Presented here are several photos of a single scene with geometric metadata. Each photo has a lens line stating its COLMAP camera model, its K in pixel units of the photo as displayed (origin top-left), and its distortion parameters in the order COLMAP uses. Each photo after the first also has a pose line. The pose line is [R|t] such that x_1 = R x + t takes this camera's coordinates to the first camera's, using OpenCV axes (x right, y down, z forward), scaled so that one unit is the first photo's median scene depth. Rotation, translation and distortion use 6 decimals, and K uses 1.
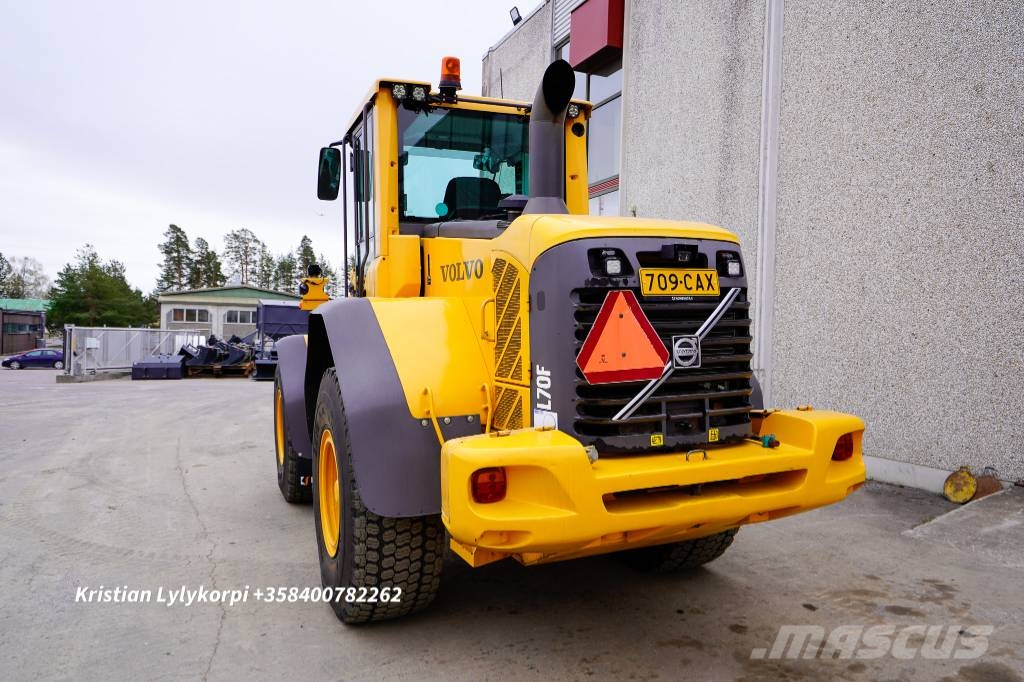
lens RADIAL K [[730.5, 0, 512.0], [0, 730.5, 341.0], [0, 0, 1]] dist [-0.004993, 0.043655]
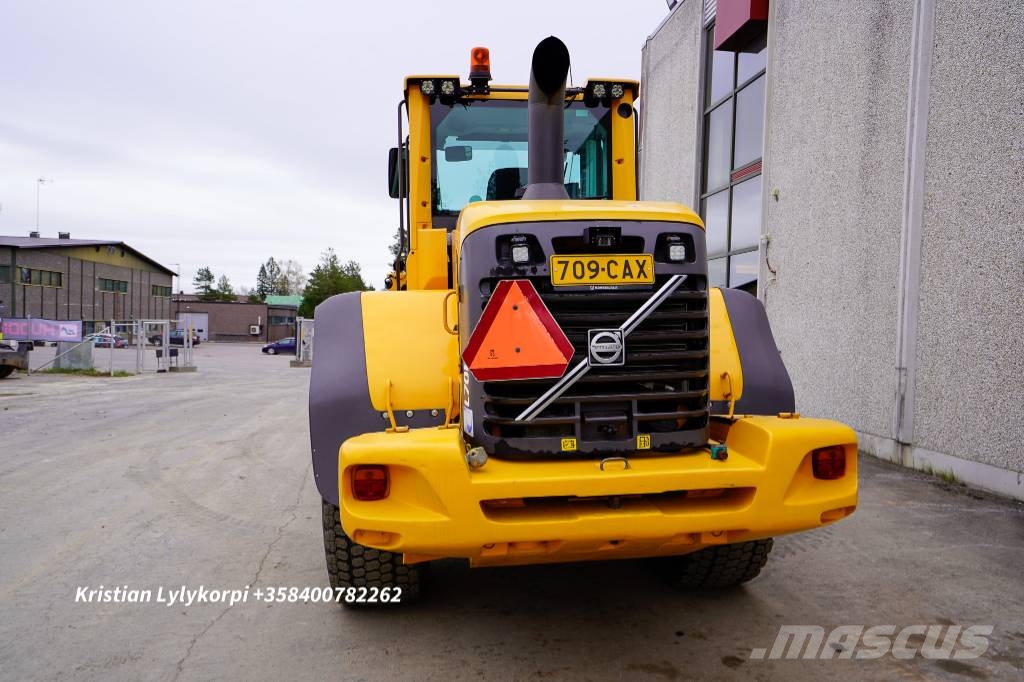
lens RADIAL K [[708.0, 0, 512.0], [0, 708.0, 341.0], [0, 0, 1]] dist [-0.006082, 0.042160]
pose [[0.959043, 0.009116, -0.283114, 0.356049], [-0.005904, 0.999908, 0.012194, -0.002929], [0.283199, -0.010023, 0.959009, 0.130625]]
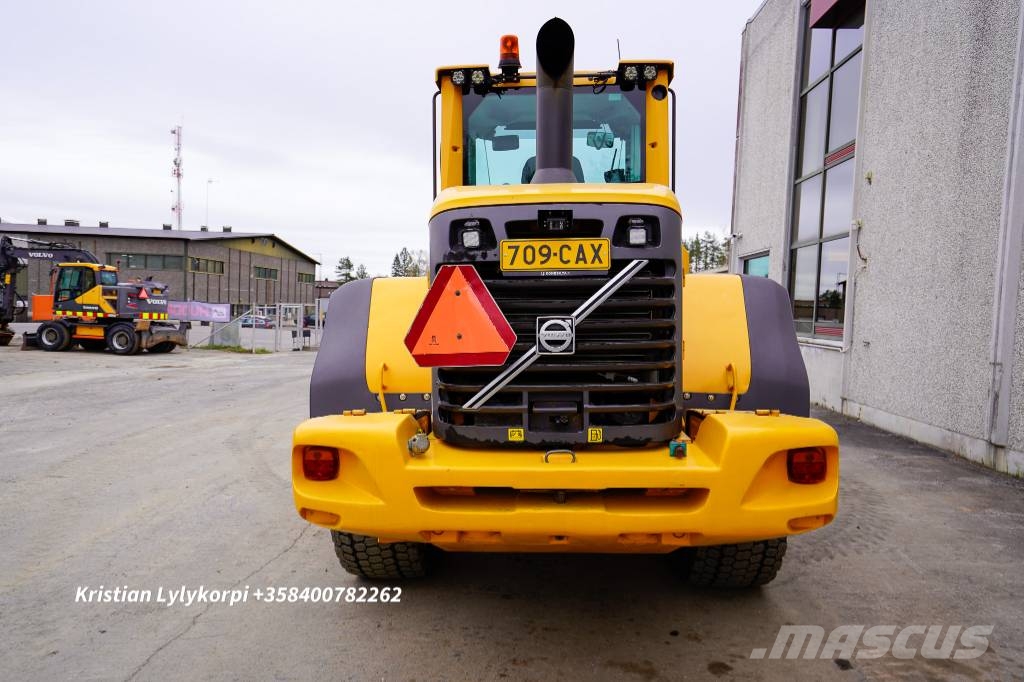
lens RADIAL K [[675.3, 0, 512.9], [0, 675.3, 338.2], [0, 0, 1]] dist [-0.006506, 0.032759]
pose [[0.896540, 0.030678, -0.441899, 0.519961], [-0.018701, 0.999331, 0.031435, -0.005908], [0.442568, -0.019918, 0.896514, 0.252542]]
